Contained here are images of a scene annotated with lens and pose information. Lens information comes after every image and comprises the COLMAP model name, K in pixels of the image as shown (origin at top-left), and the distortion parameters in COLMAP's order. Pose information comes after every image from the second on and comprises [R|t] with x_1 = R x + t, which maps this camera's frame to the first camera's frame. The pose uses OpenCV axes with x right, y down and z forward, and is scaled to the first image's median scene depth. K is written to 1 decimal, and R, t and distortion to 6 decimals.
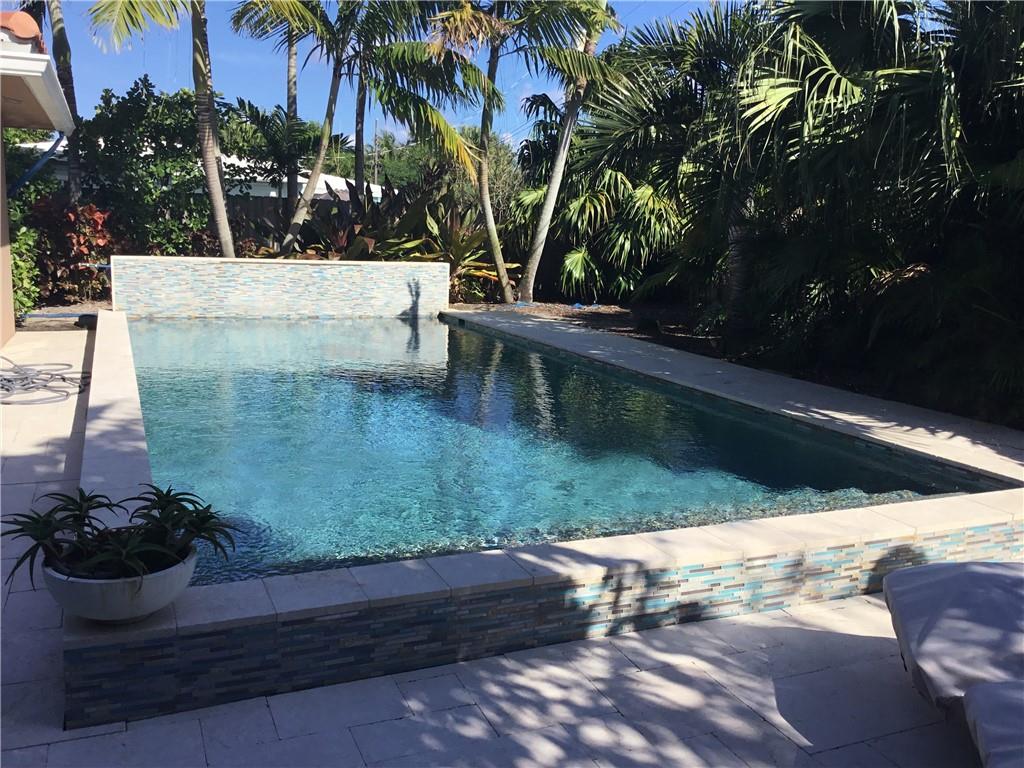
lens RADIAL K [[918.5, 0, 512.0], [0, 918.5, 384.0], [0, 0, 1]] dist [0.137223, -0.280496]
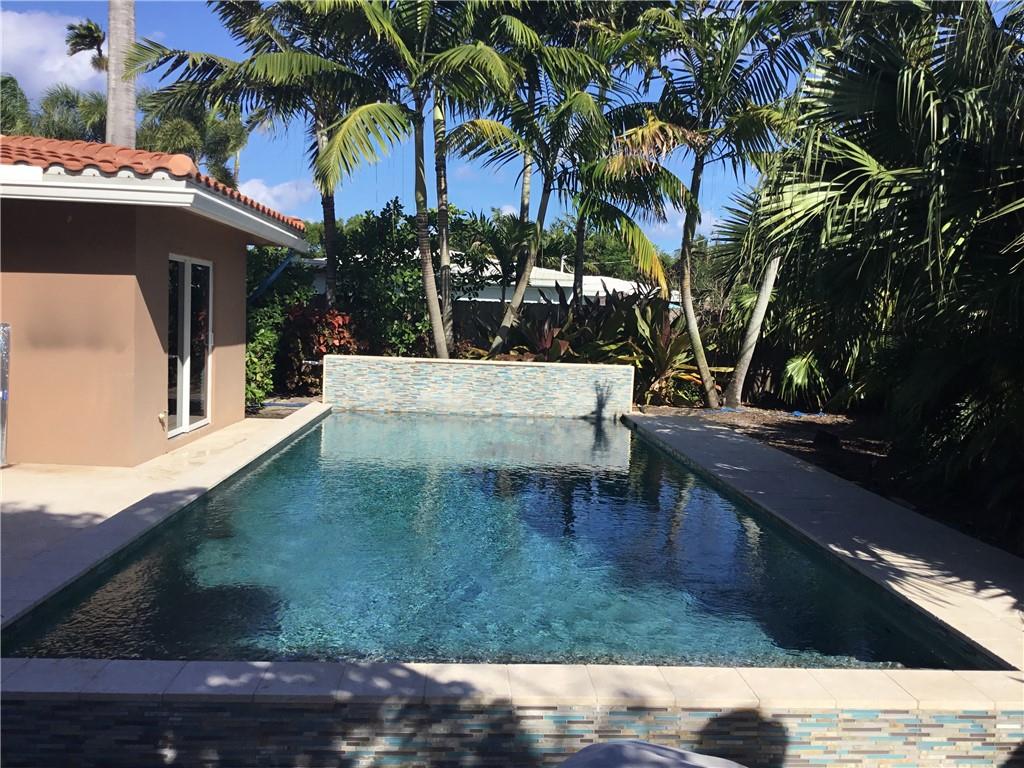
lens RADIAL K [[912.9, 0, 512.0], [0, 912.9, 384.0], [0, 0, 1]] dist [0.054970, -0.087946]
pose [[0.939398, 0.029703, -0.341541, 0.156999], [-0.065161, 0.993549, -0.092817, -0.012467], [0.336580, 0.109448, 0.935273, 0.033813]]
